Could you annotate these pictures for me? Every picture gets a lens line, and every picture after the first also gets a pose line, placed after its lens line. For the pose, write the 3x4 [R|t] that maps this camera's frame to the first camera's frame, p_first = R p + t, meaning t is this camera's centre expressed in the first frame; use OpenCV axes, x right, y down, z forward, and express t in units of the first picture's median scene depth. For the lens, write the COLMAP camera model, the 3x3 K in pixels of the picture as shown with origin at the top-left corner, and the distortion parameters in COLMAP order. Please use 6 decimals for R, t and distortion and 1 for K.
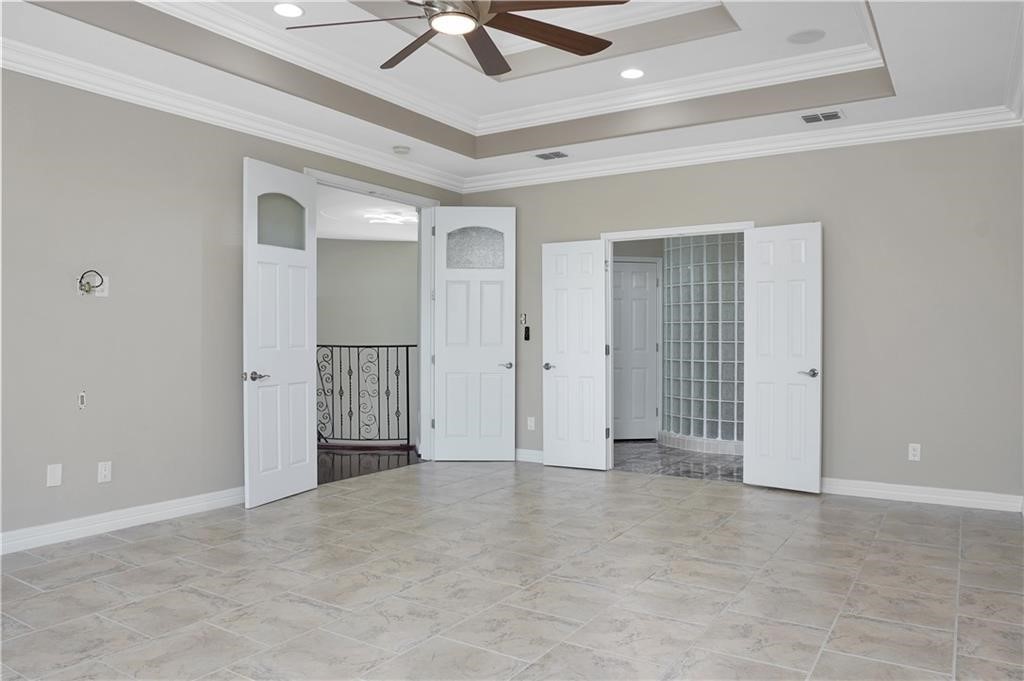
lens RADIAL K [[741.6, 0, 512.0], [0, 741.6, 340.5], [0, 0, 1]] dist [0.000556, 0.000249]
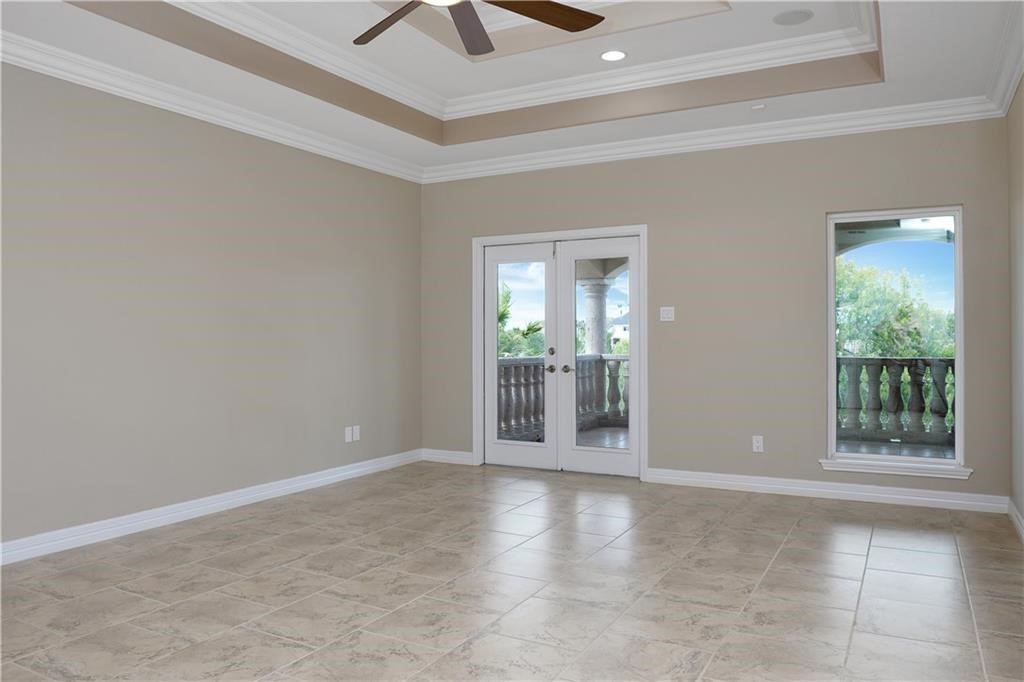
lens RADIAL K [[741.6, 0, 512.0], [0, 741.6, 341.0], [0, 0, 1]] dist [0.000556, 0.000249]
pose [[-0.997435, 0.005660, -0.071358, -0.107834], [0.004689, 0.999894, 0.013769, -0.011145], [0.071429, 0.013399, -0.997356, 1.977579]]
